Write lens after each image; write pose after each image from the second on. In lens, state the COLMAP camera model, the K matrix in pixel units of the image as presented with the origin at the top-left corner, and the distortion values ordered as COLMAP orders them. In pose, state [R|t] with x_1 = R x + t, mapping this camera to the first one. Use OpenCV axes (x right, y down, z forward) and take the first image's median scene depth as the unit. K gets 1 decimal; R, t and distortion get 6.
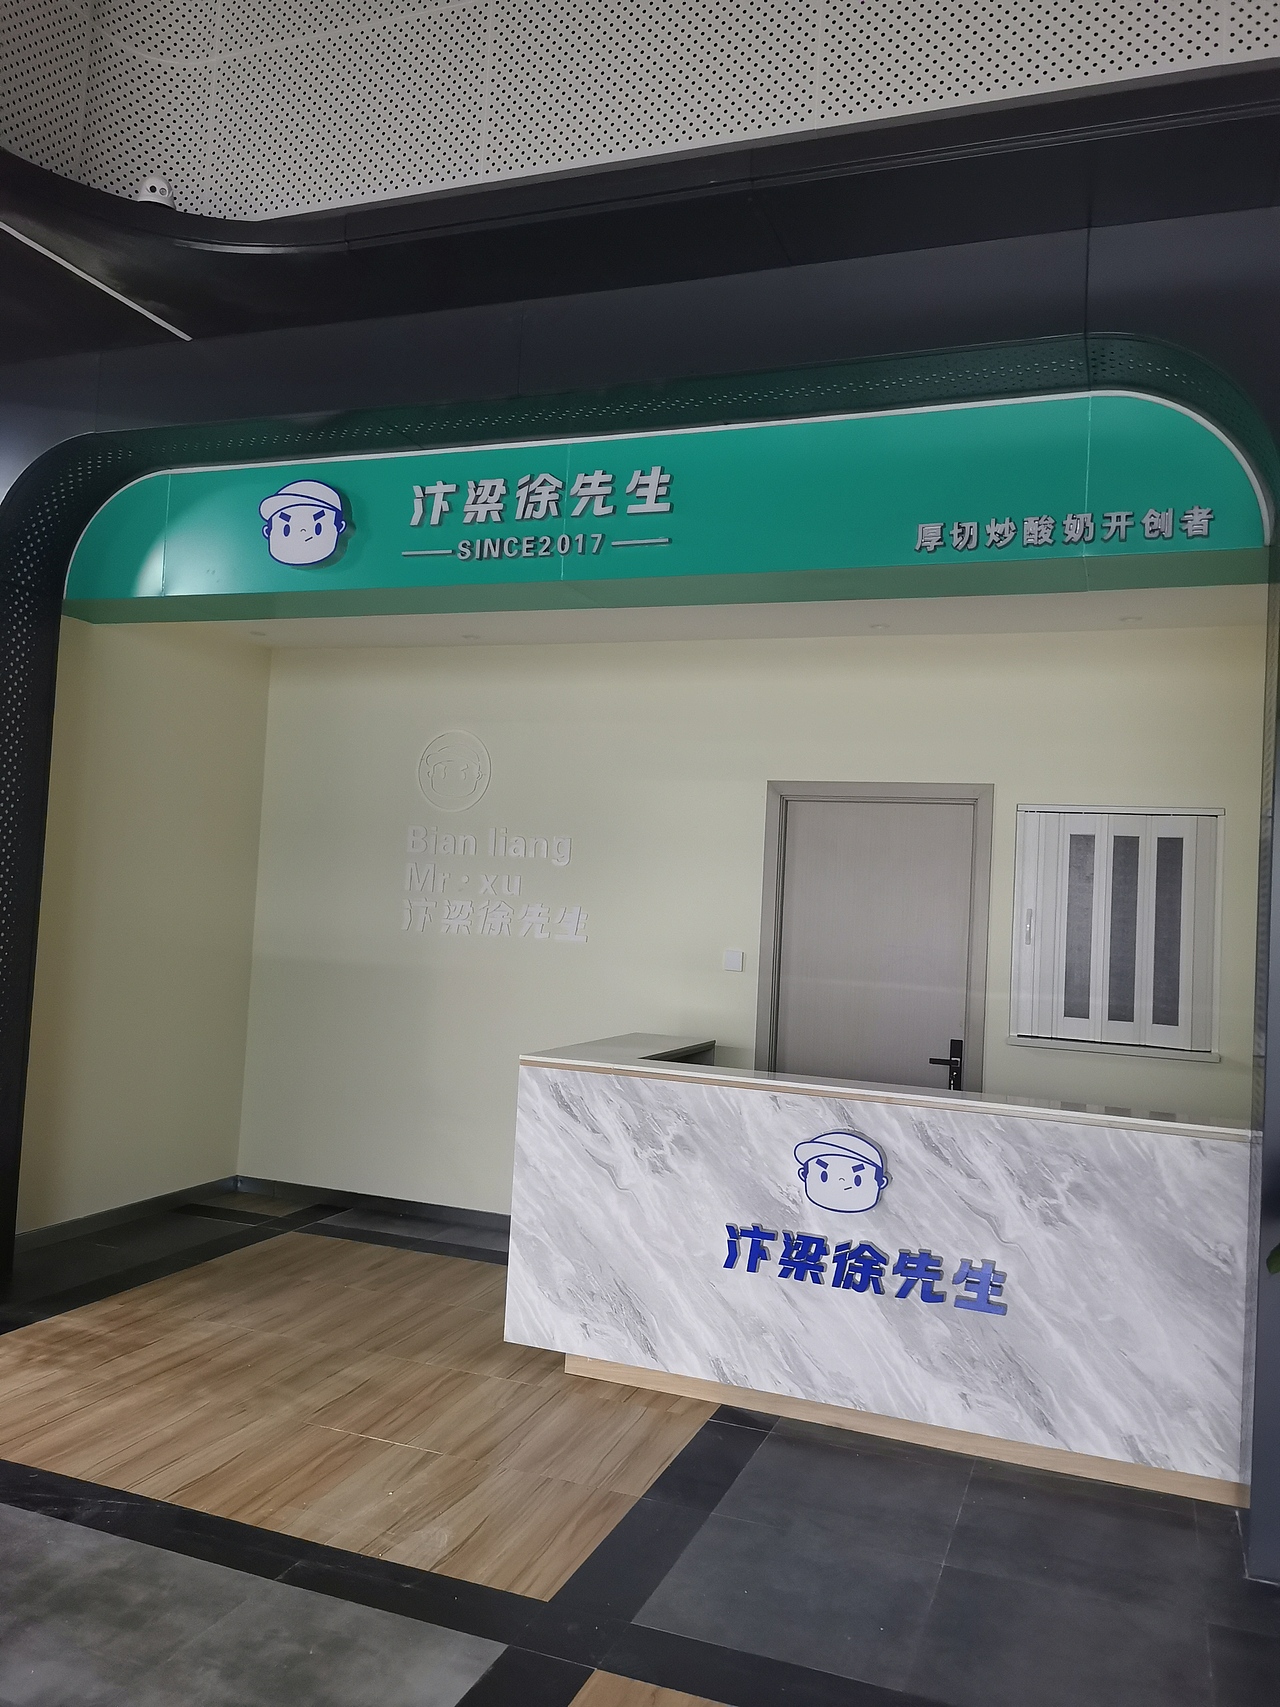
lens RADIAL K [[1353.9, 0, 638.3], [0, 1353.9, 843.7], [0, 0, 1]] dist [0.022555, 0.005611]
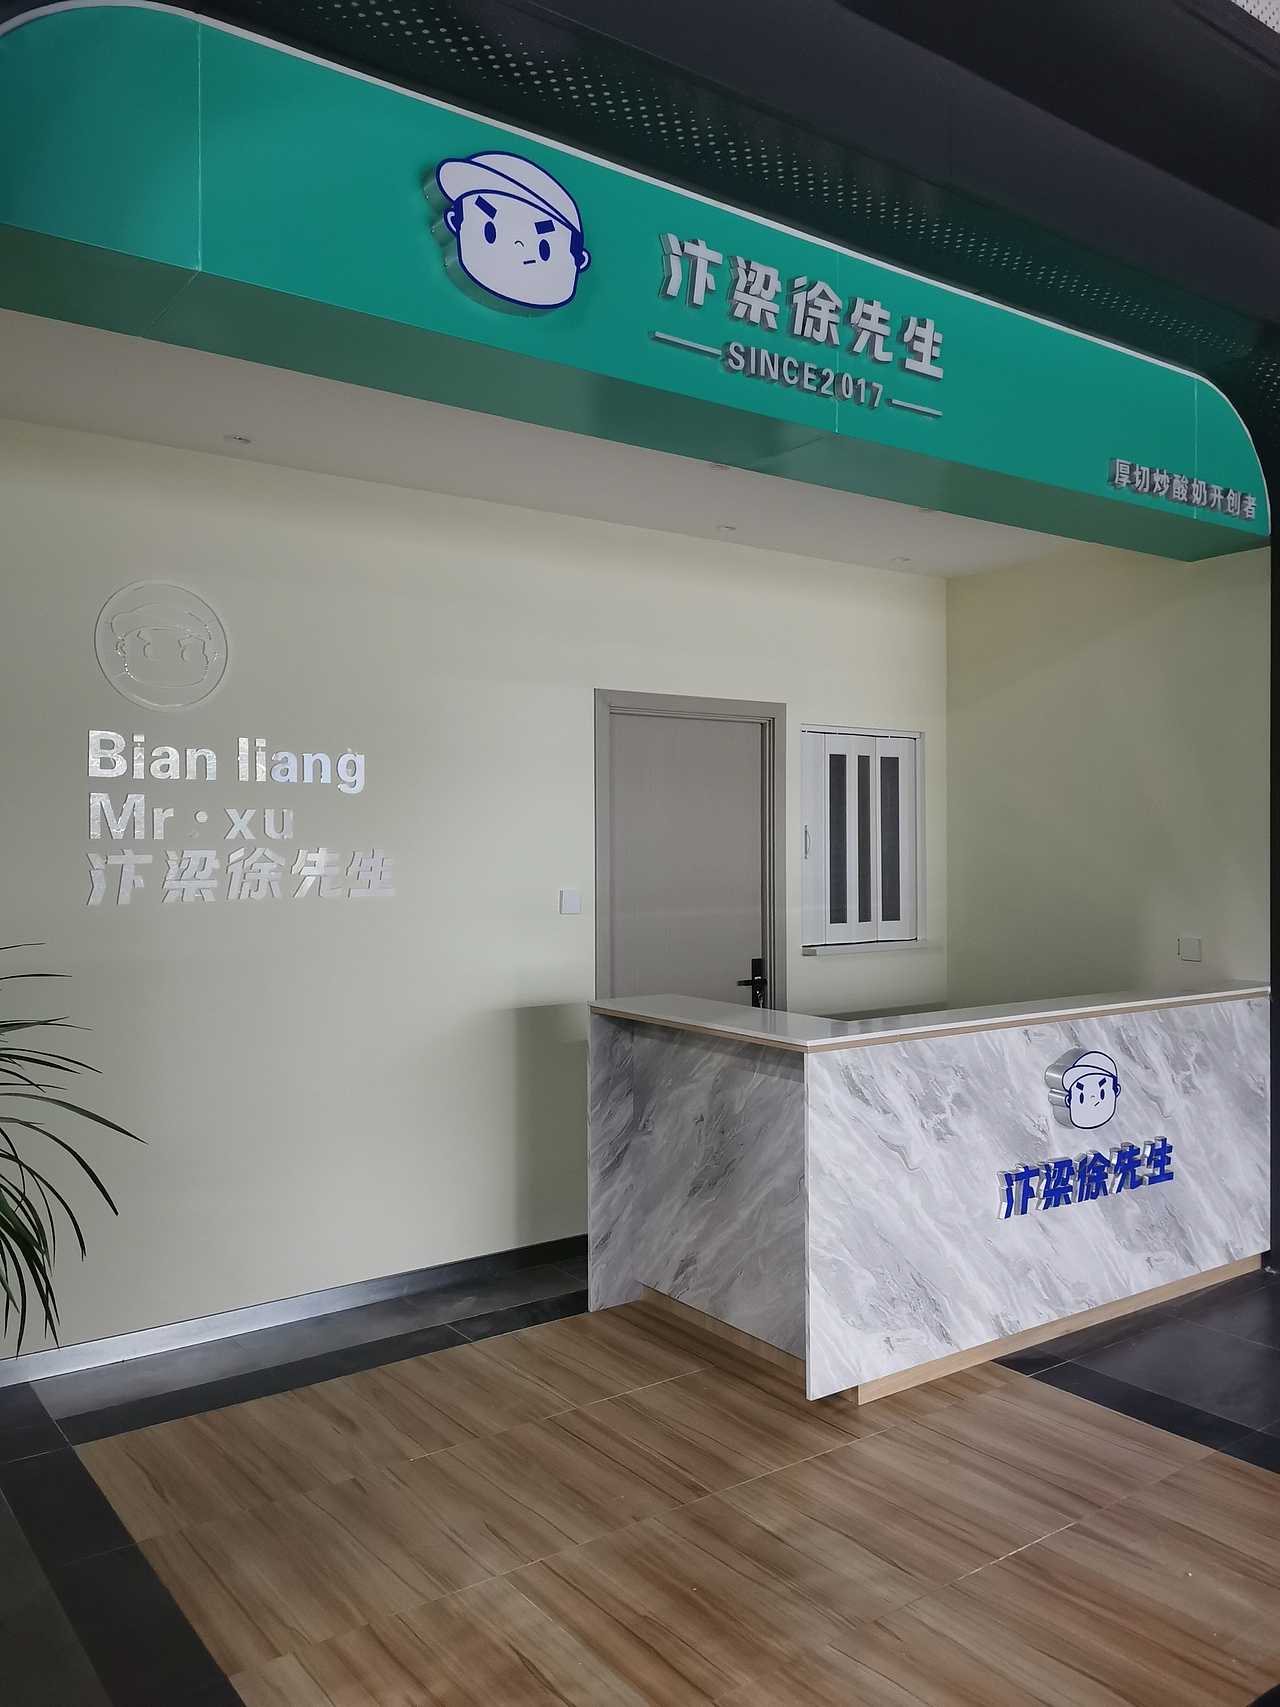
lens RADIAL K [[1345.3, 0, 643.1], [0, 1345.3, 849.8], [0, 0, 1]] dist [0.069984, -0.107106]
pose [[0.529020, -0.059367, 0.846530, -0.812261], [-0.008552, 0.997126, 0.075273, -0.012440], [-0.848566, -0.047060, 0.526992, 0.691216]]
